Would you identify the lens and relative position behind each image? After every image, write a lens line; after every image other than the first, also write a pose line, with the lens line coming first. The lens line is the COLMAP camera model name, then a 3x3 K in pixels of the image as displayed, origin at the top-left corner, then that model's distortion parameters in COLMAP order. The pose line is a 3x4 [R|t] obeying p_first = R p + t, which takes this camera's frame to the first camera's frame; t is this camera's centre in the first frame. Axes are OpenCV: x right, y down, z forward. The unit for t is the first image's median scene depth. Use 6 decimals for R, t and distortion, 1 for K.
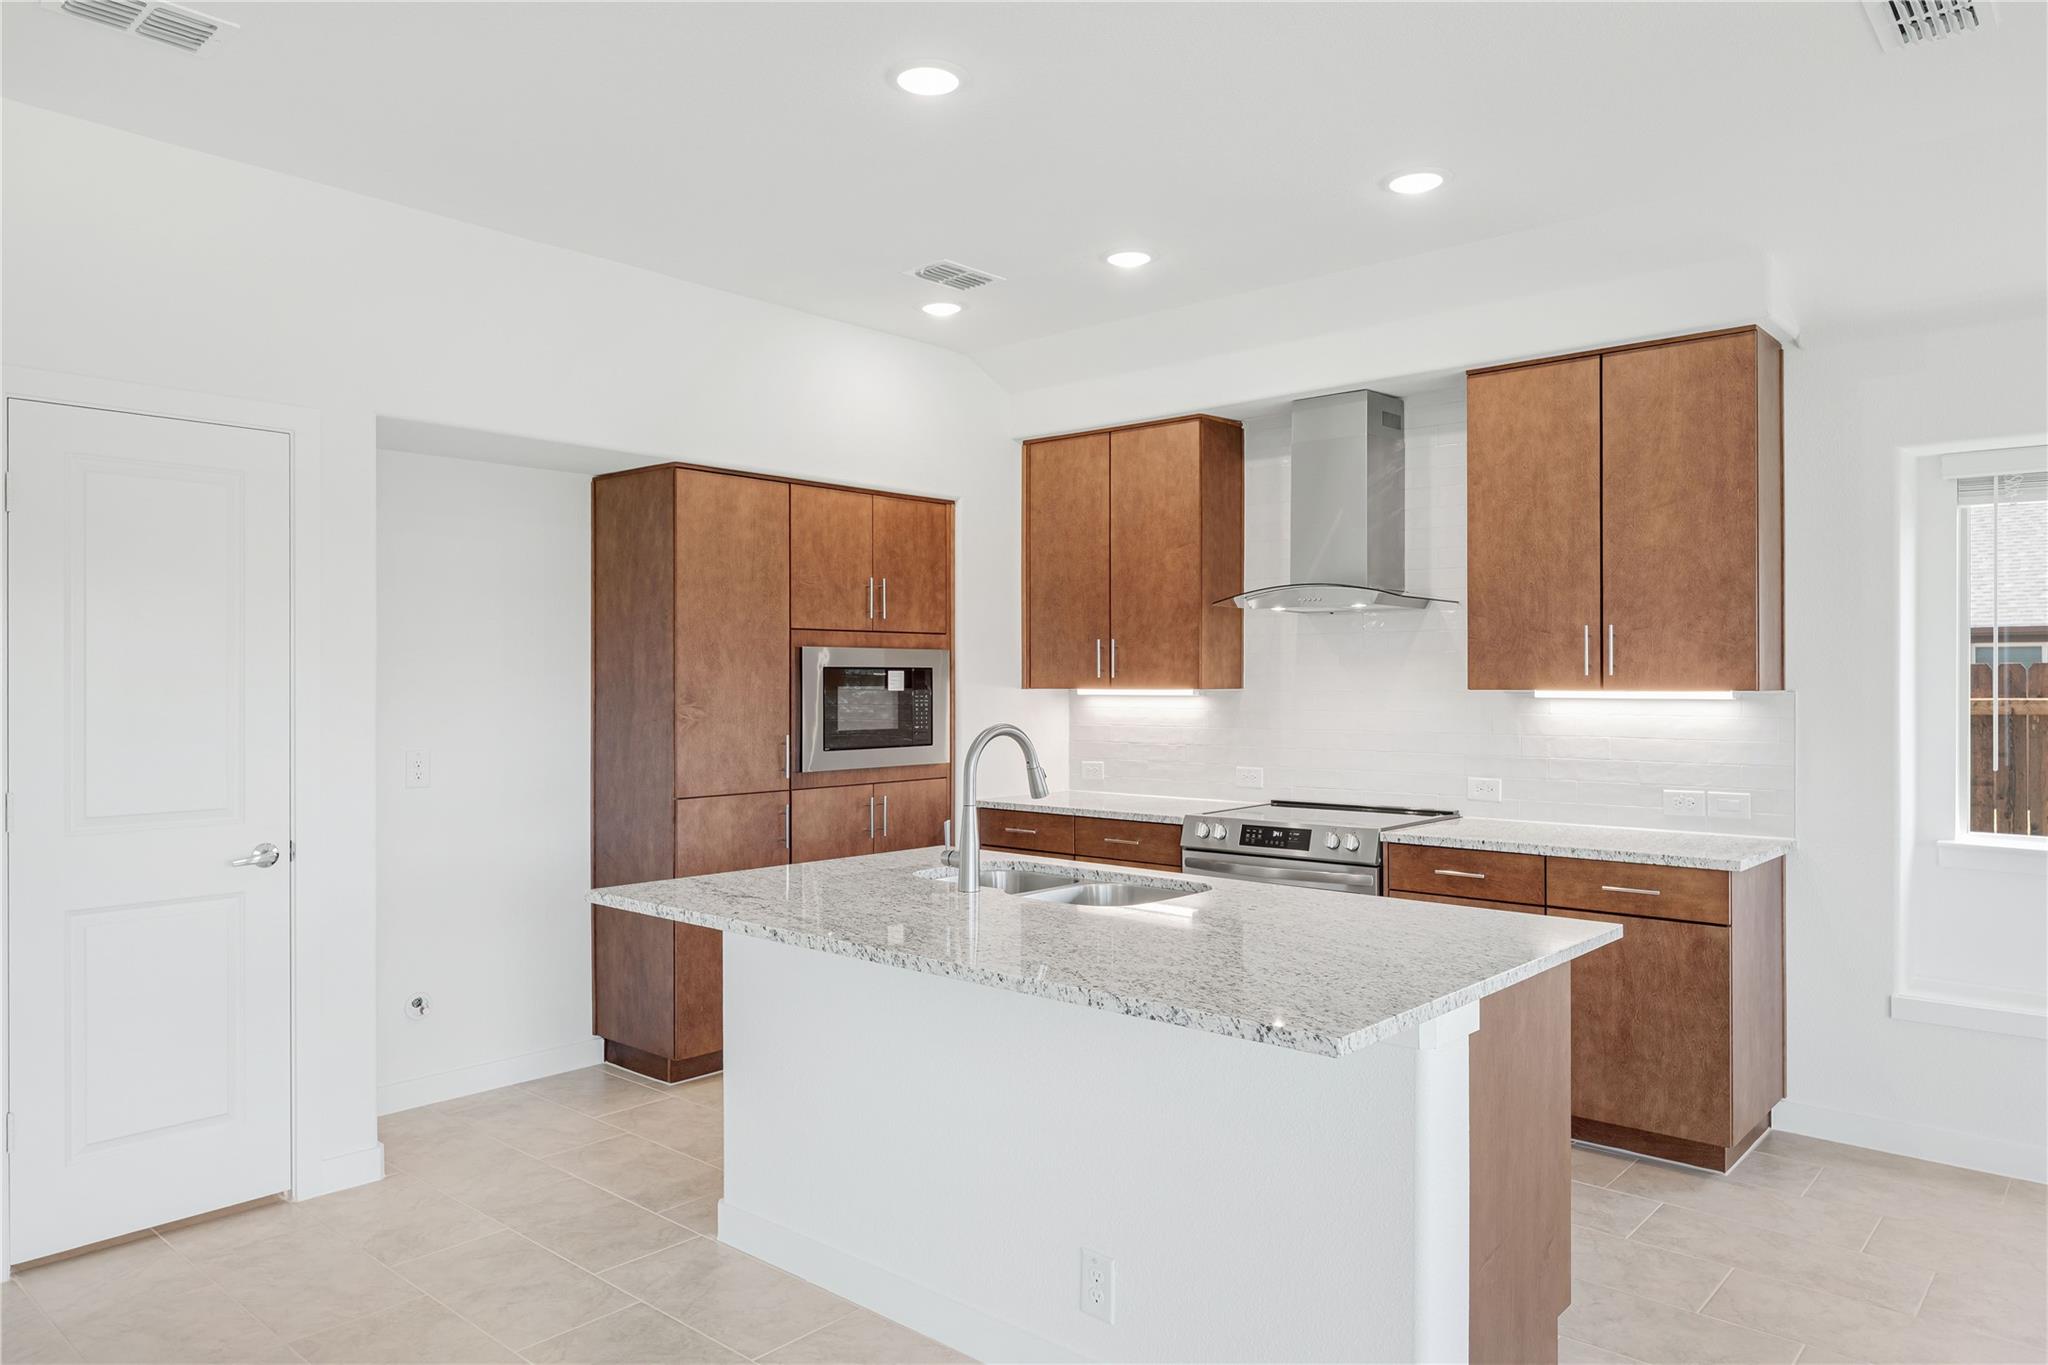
lens RADIAL K [[1327.2, 0, 1017.1], [0, 1327.2, 687.2], [0, 0, 1]] dist [0.002833, -0.003151]
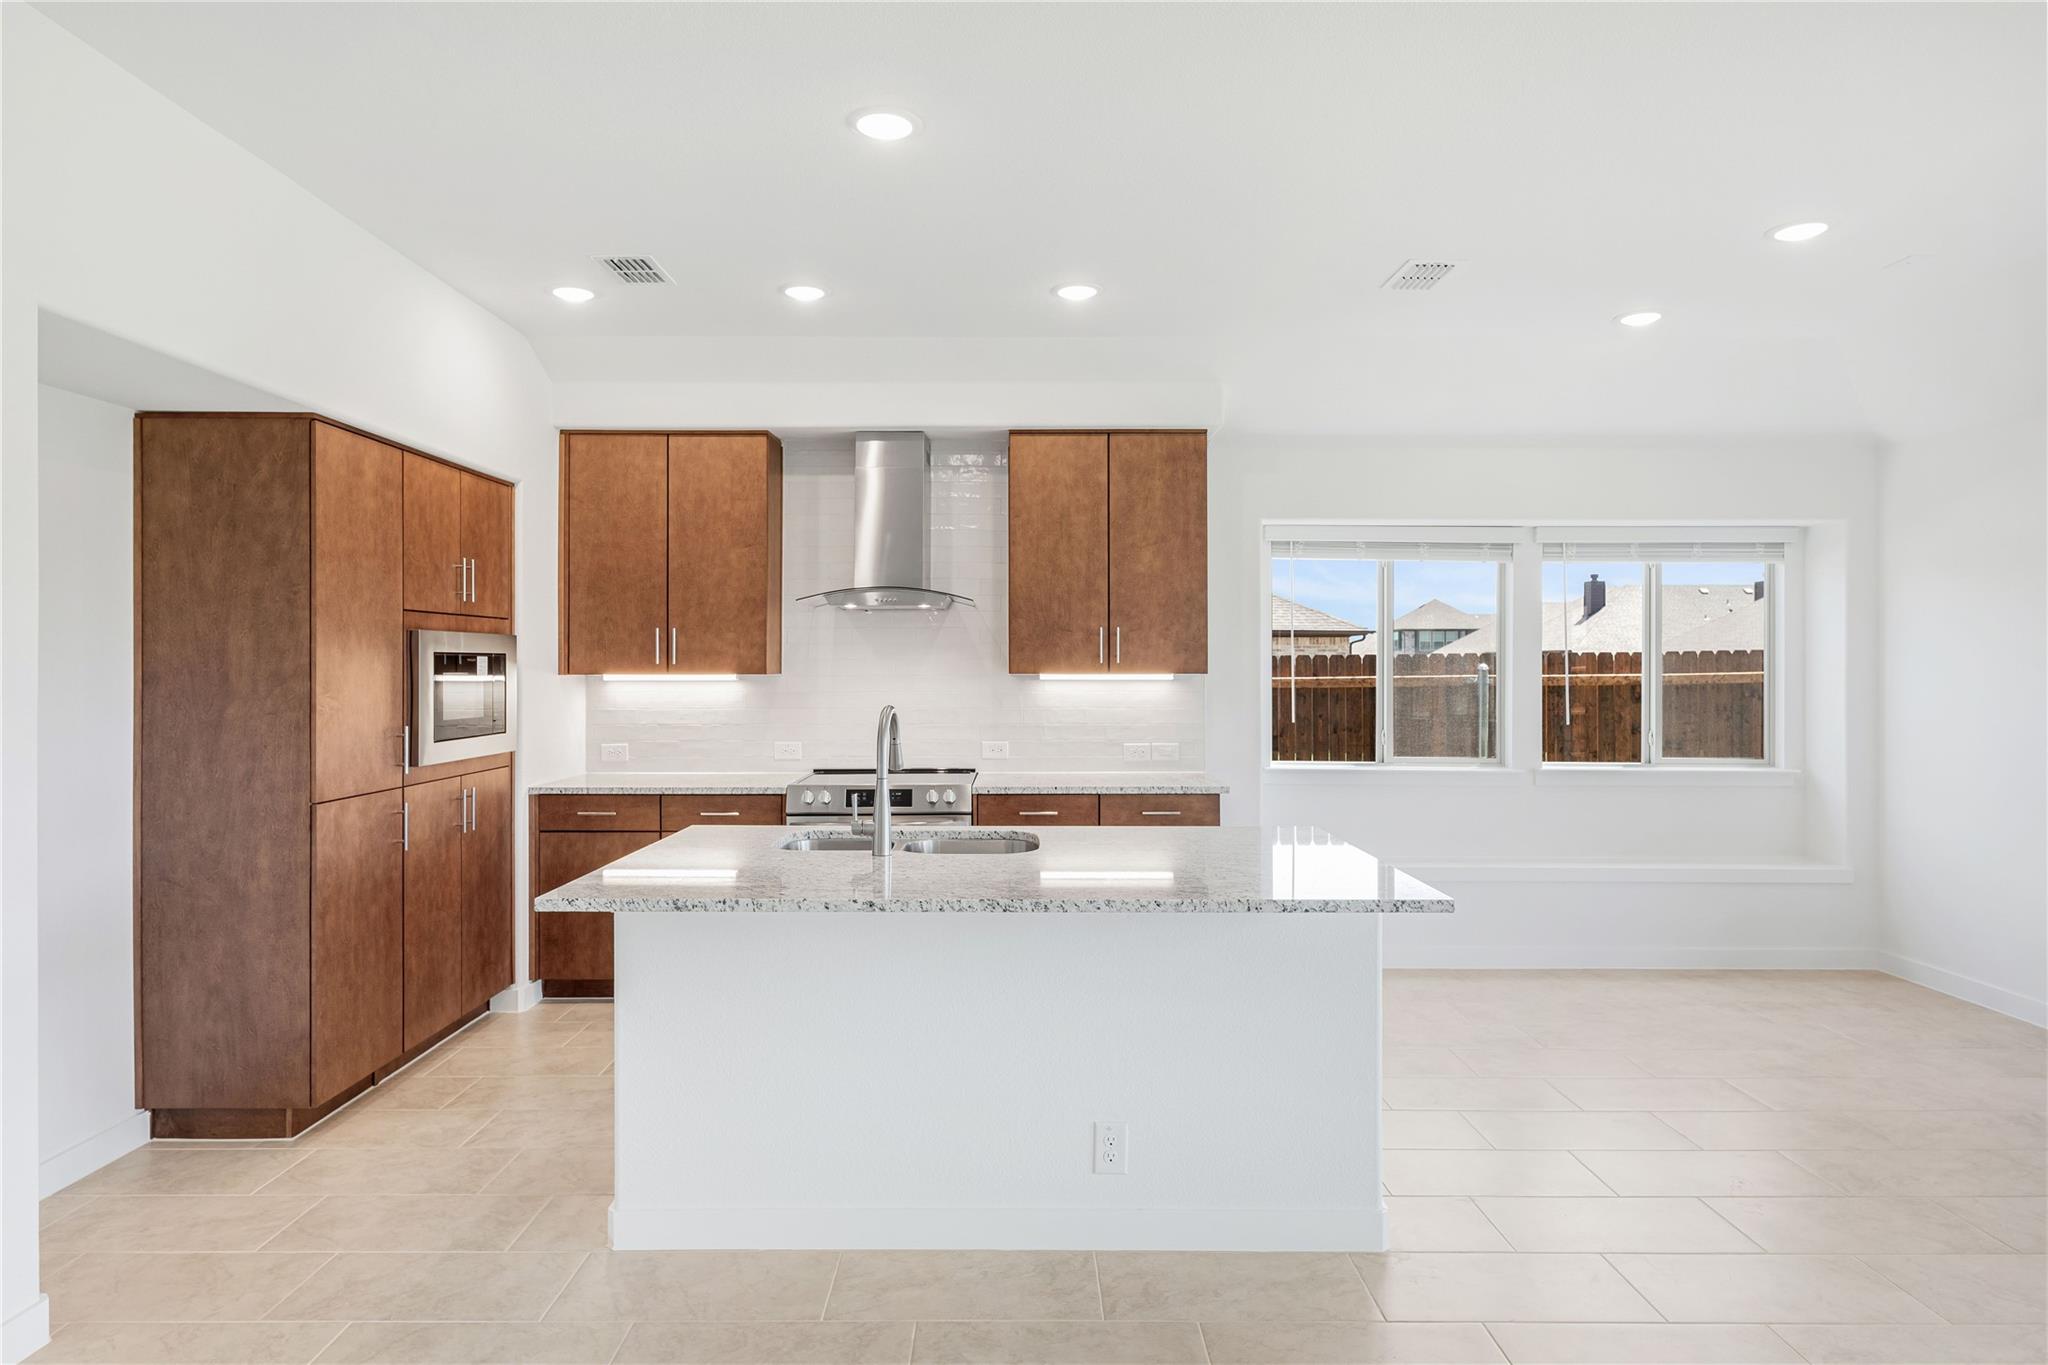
lens RADIAL K [[1174.1, 0, 1013.0], [0, 1174.1, 673.8], [0, 0, 1]] dist [-0.004454, 0.003170]
pose [[0.751095, -0.003947, 0.660182, -0.406360], [0.003506, 0.999992, 0.001989, -0.000172], [-0.660184, 0.000821, 0.751103, 0.124854]]
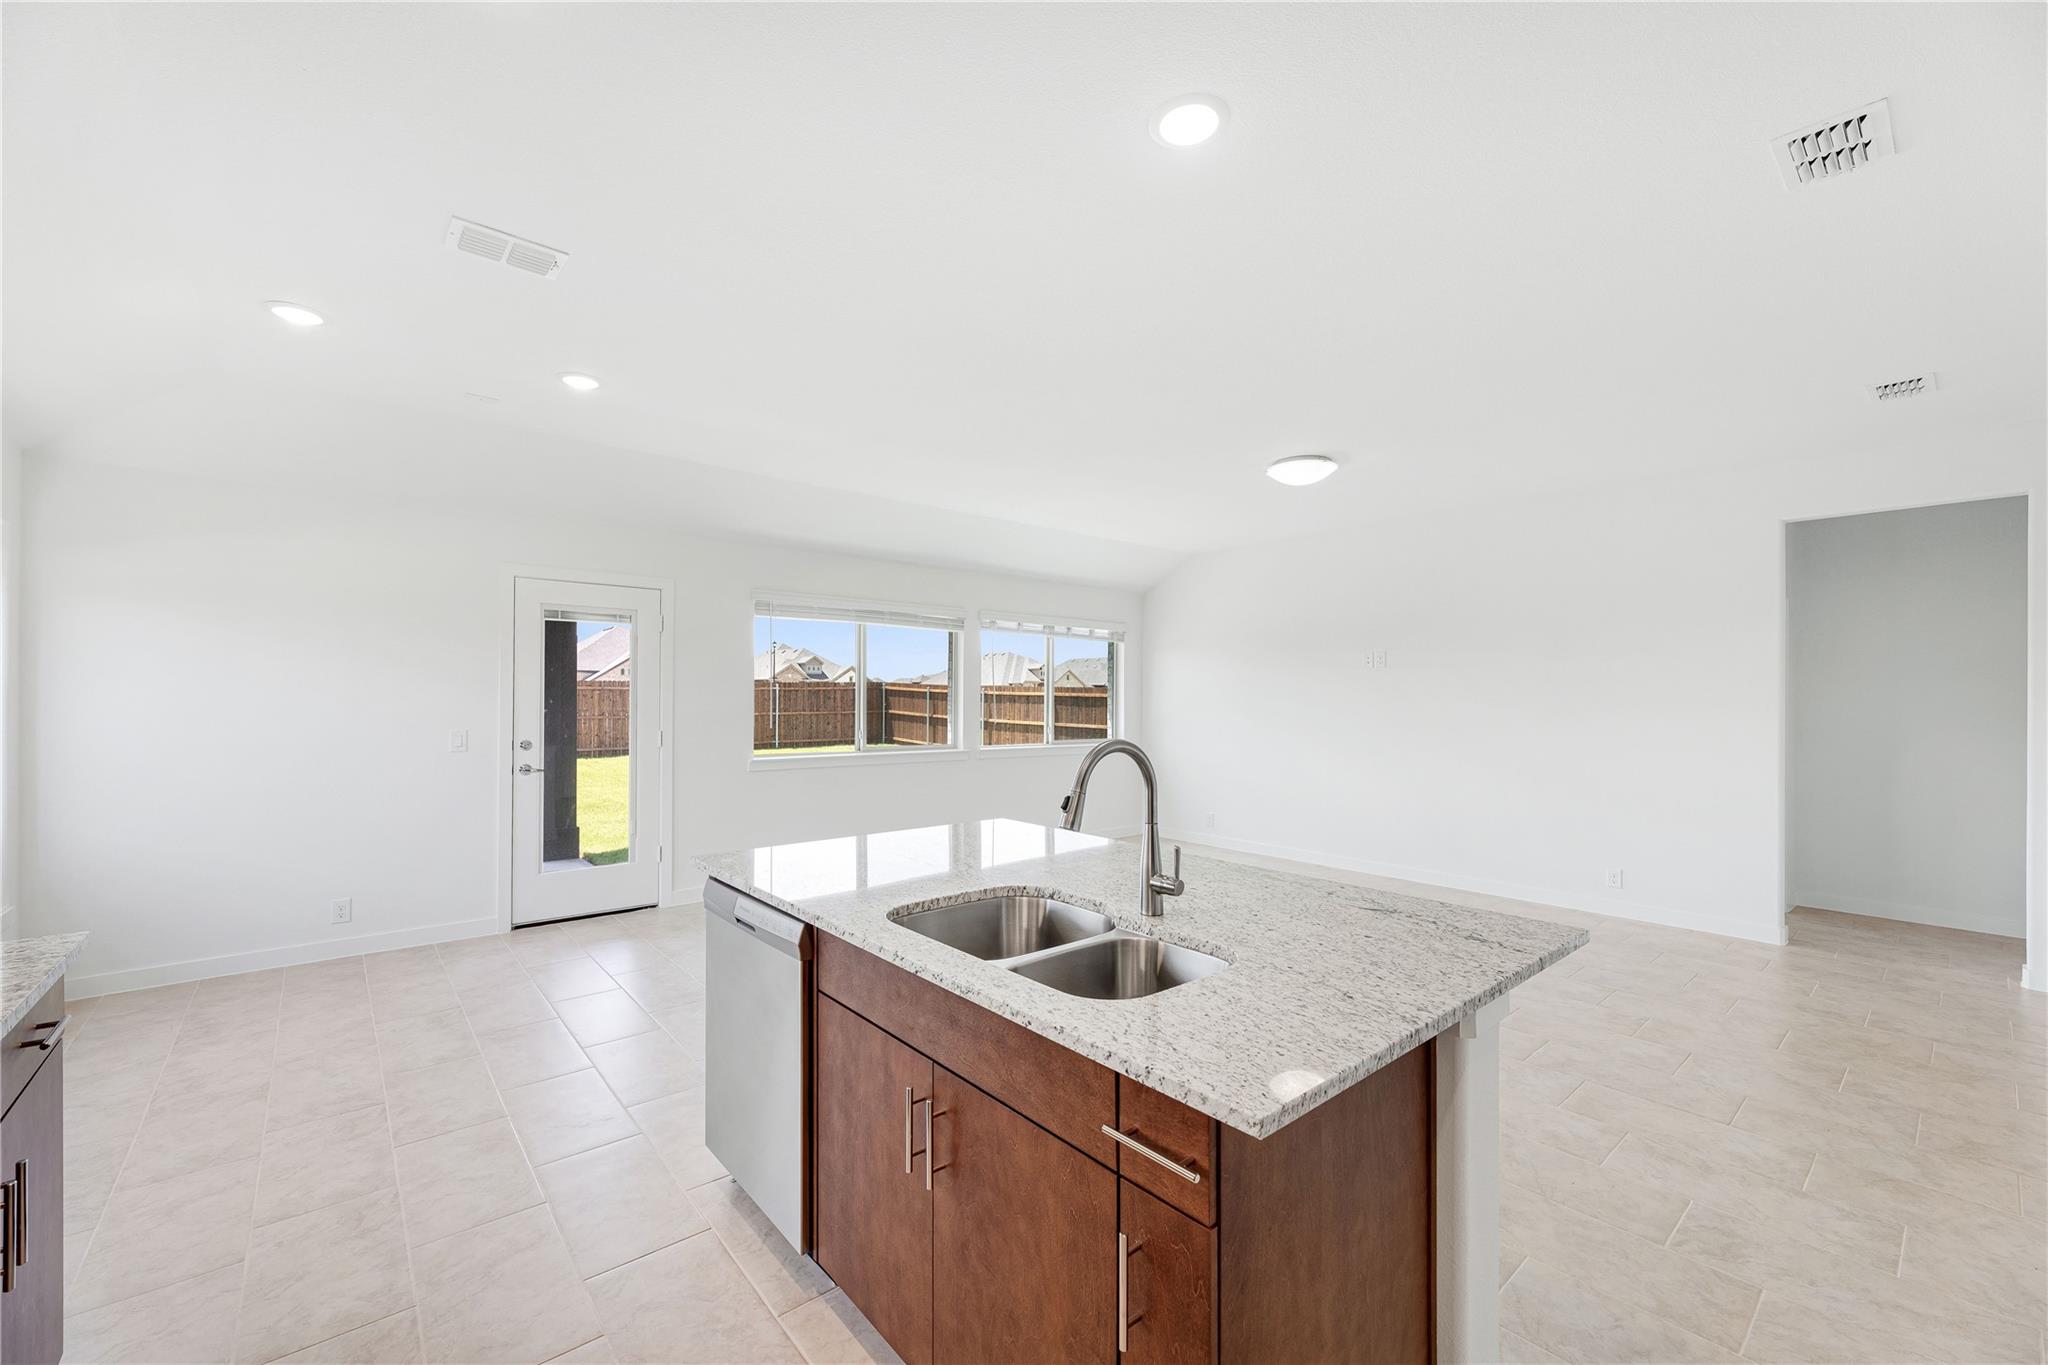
lens RADIAL K [[818.5, 0, 1023.3], [0, 818.5, 687.2], [0, 0, 1]] dist [-0.005553, 0.001022]
pose [[-0.990102, -0.005742, 0.140233, -0.013888], [-0.006629, 0.999961, -0.005854, -0.001080], [-0.140194, -0.006726, -0.990101, 1.075573]]
